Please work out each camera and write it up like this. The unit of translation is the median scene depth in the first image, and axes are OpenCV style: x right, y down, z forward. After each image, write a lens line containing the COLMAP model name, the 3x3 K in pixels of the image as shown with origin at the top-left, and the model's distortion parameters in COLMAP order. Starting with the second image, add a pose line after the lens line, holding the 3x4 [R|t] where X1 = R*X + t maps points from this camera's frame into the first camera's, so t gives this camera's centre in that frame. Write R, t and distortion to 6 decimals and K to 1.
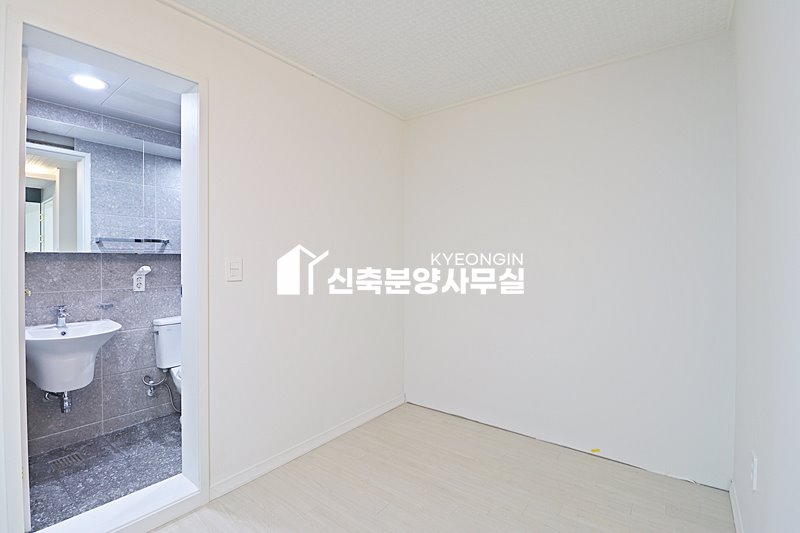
lens RADIAL K [[373.4, 0, 401.0], [0, 373.4, 257.6], [0, 0, 1]] dist [-0.000704, -0.014925]
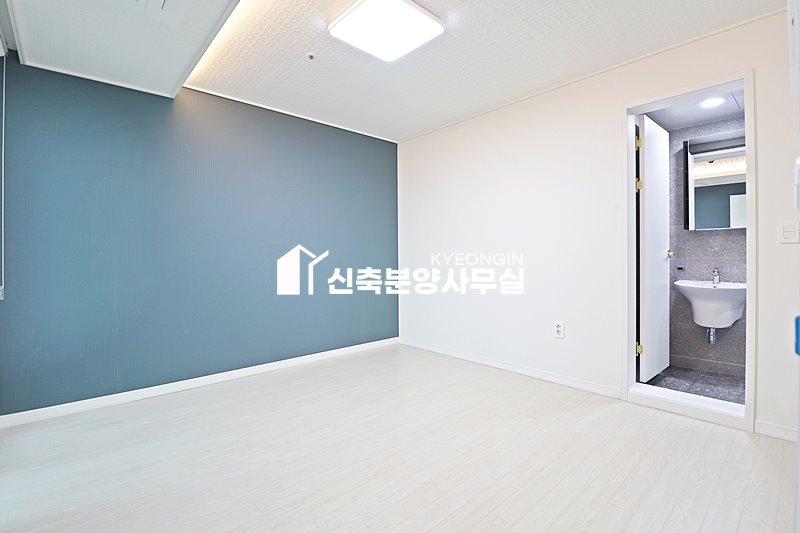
lens RADIAL K [[373.4, 0, 401.0], [0, 373.4, 257.6], [0, 0, 1]] dist [-0.000704, -0.014925]
pose [[-0.180981, 0.006858, -0.983463, 0.687954], [0.008756, 0.999947, 0.005362, 0.079545], [0.983448, -0.007641, -0.181032, 0.103281]]
